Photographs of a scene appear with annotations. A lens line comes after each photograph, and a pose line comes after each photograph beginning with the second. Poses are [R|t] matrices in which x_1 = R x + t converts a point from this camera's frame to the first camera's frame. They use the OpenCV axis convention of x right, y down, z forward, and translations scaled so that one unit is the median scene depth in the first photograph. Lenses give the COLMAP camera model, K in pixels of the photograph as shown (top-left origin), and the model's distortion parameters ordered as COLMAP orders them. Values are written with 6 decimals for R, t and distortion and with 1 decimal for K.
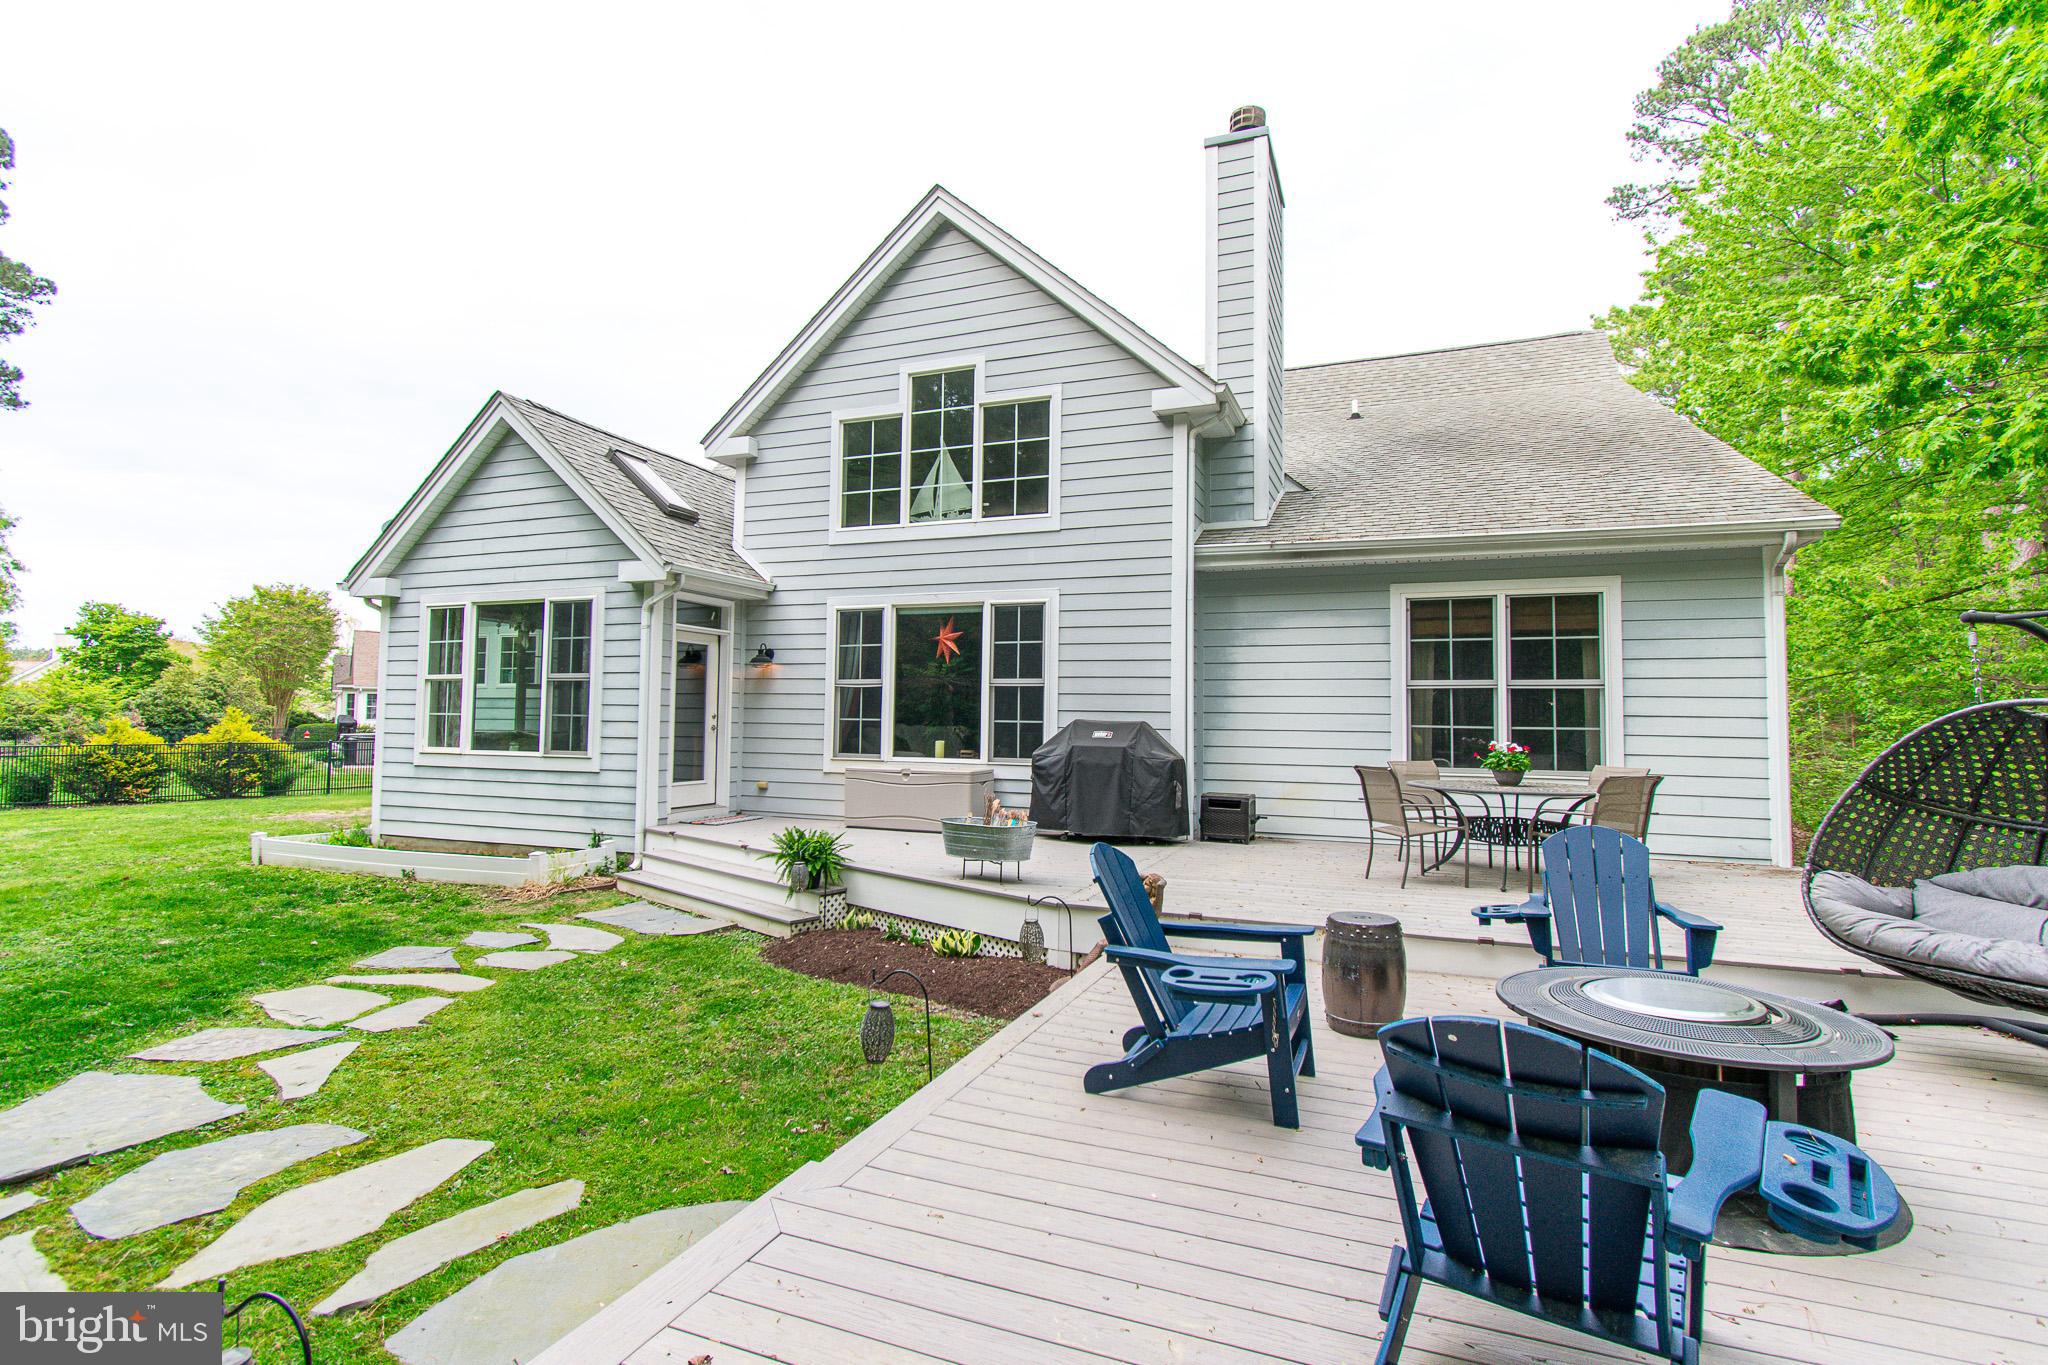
lens RADIAL K [[963.2, 0, 1024.0], [0, 963.2, 682.5], [0, 0, 1]] dist [0.002784, -0.006175]
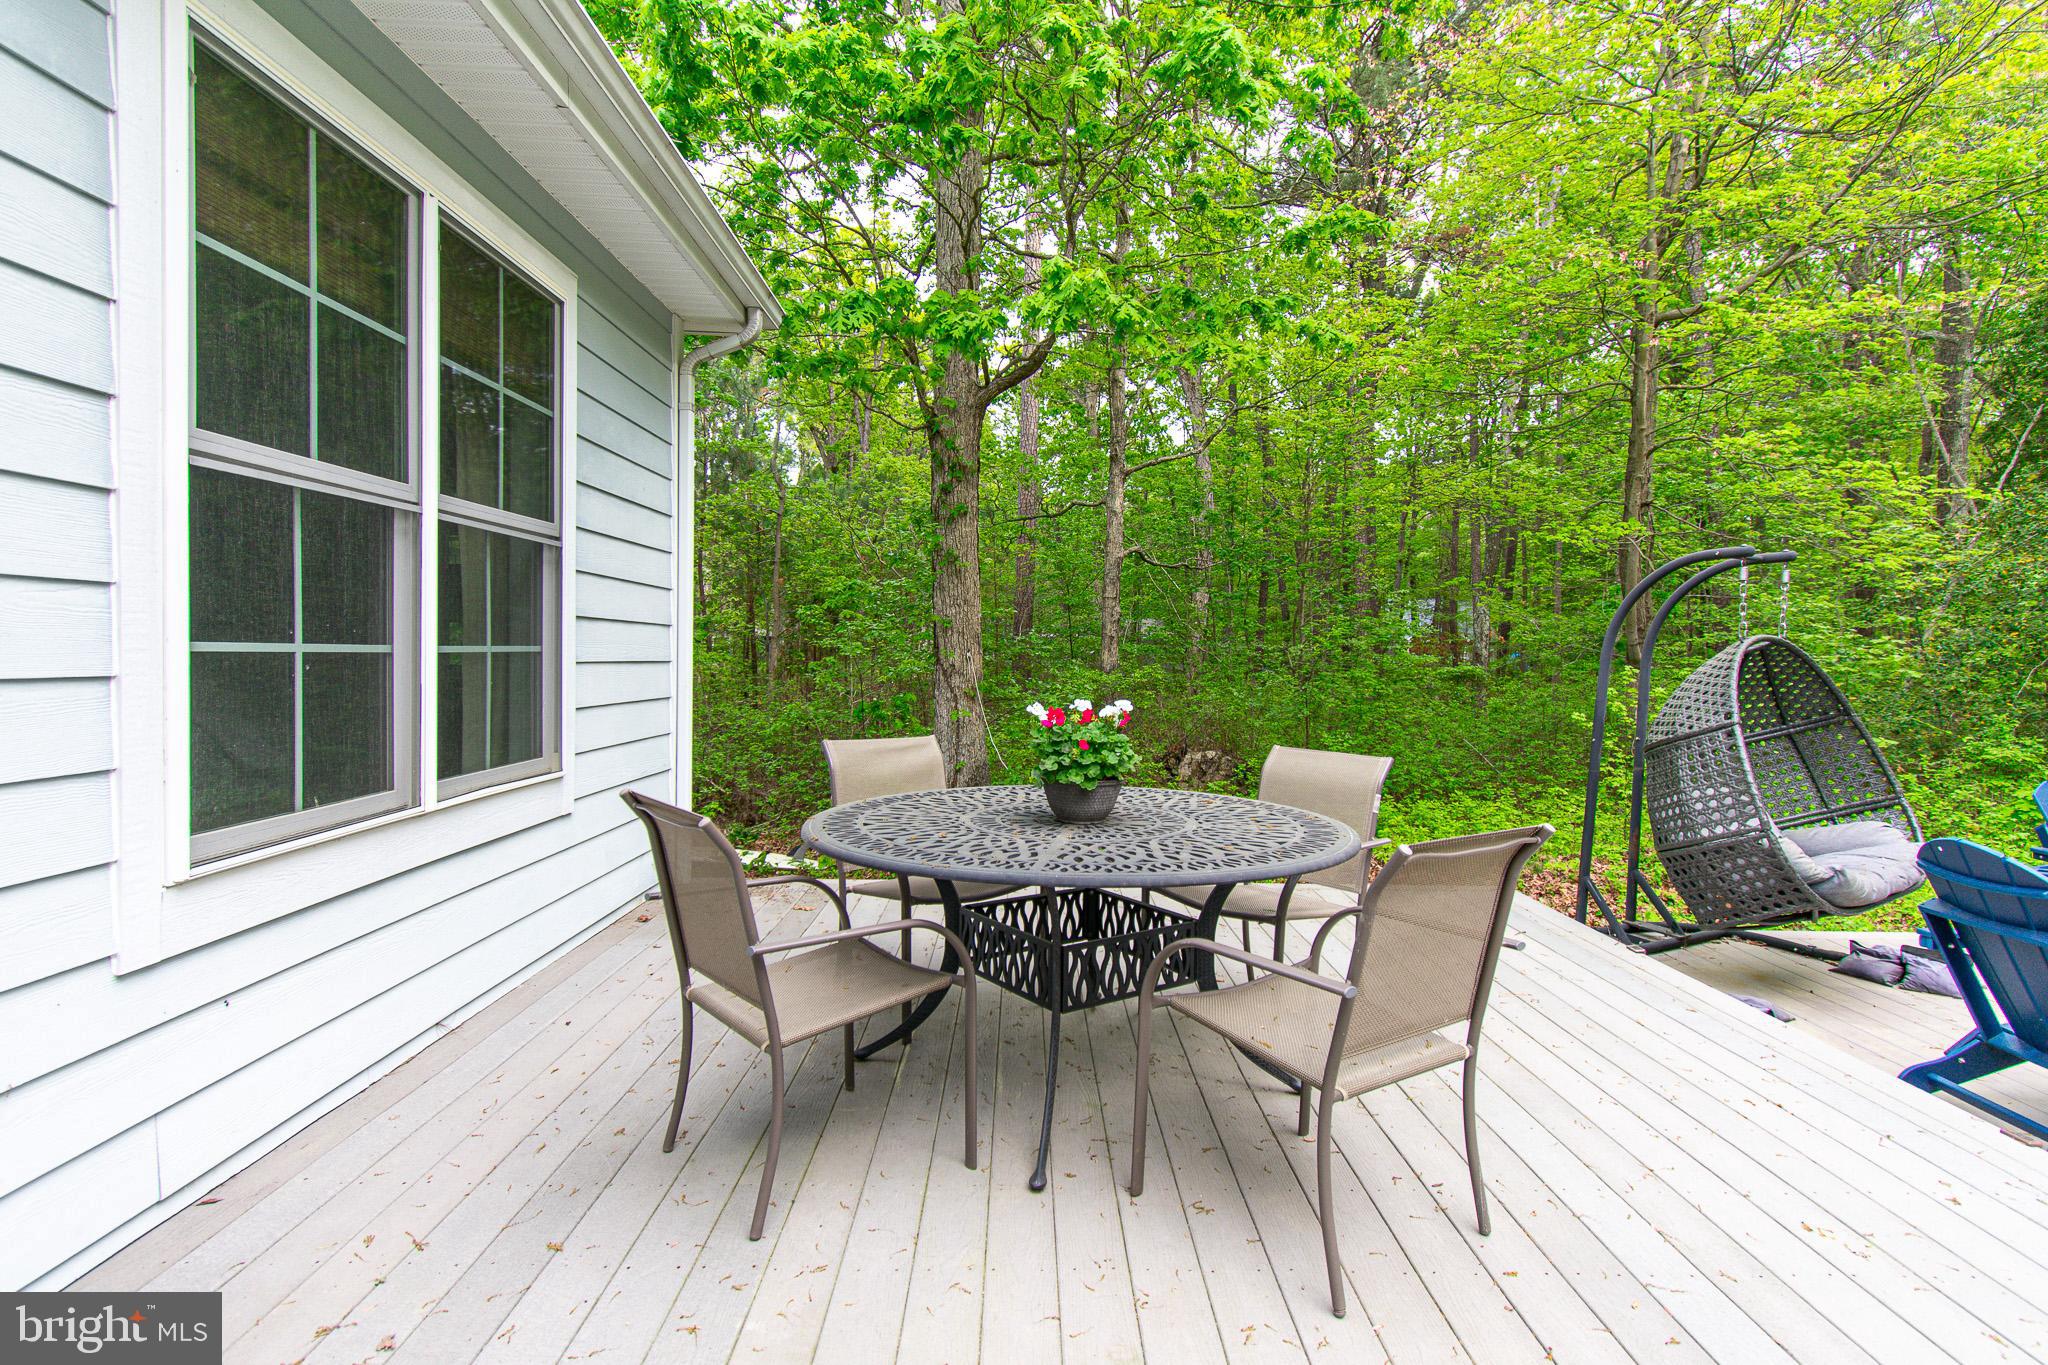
lens RADIAL K [[1010.6, 0, 1023.7], [0, 1010.6, 647.2], [0, 0, 1]] dist [-0.000131, 0.000033]
pose [[-0.371448, -0.012764, 0.928366, 0.123699], [-0.053562, 0.998535, -0.007702, 0.034921], [-0.926908, -0.052586, -0.371587, 0.850609]]
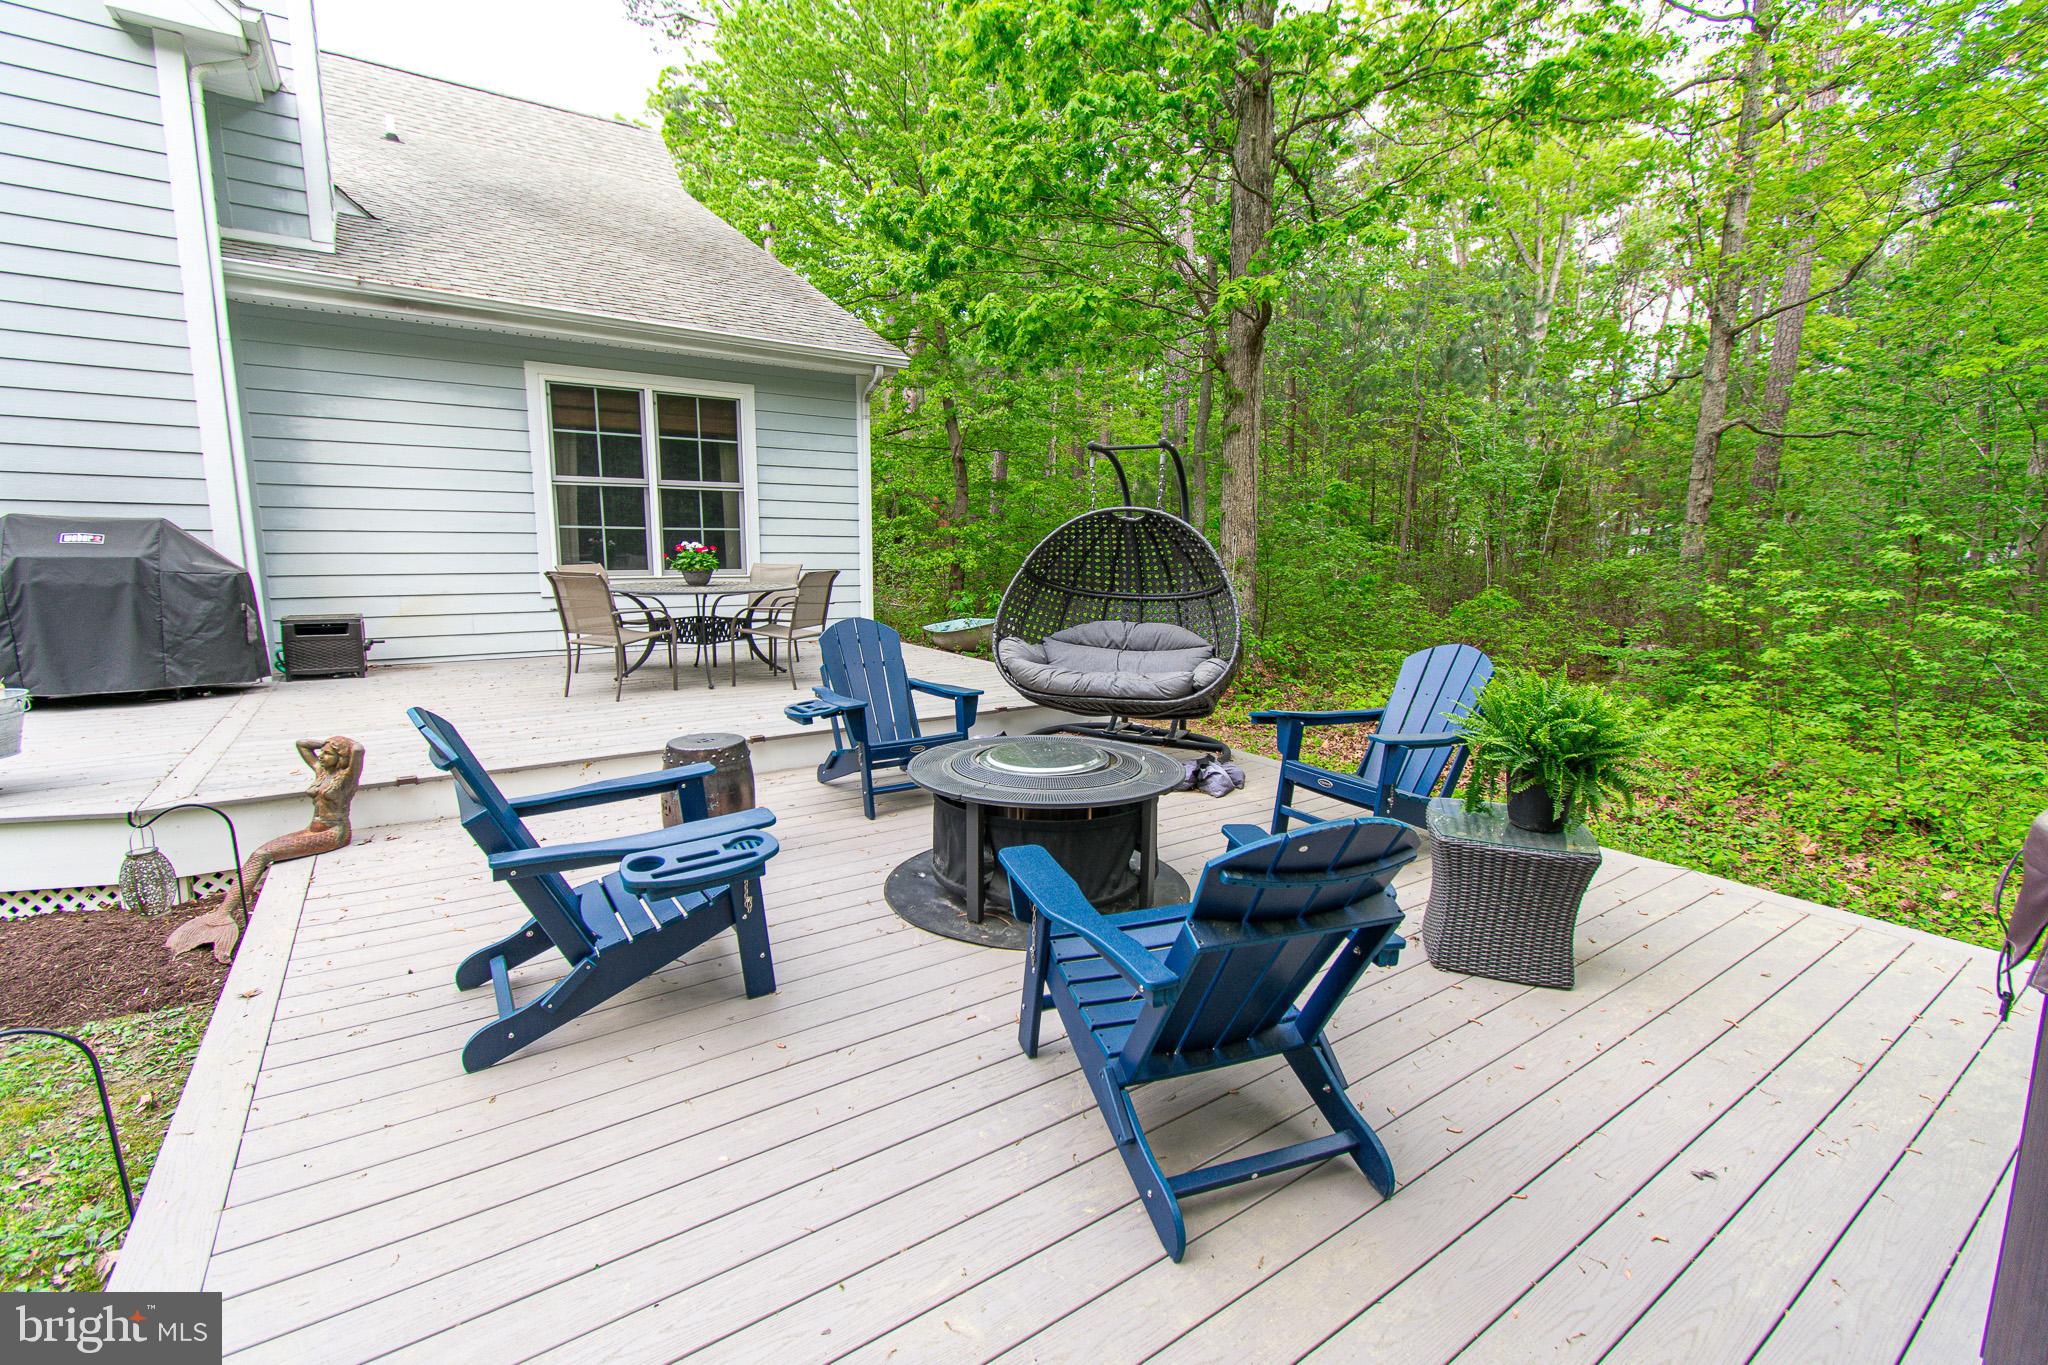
lens RADIAL K [[904.5, 0, 1045.1], [0, 904.5, 674.3], [0, 0, 1]] dist [0.001259, -0.001726]
pose [[0.543020, -0.132456, 0.829207, -0.072911], [-0.039065, 0.982427, 0.182514, 0.007910], [-0.838811, -0.131502, 0.528303, 0.132723]]
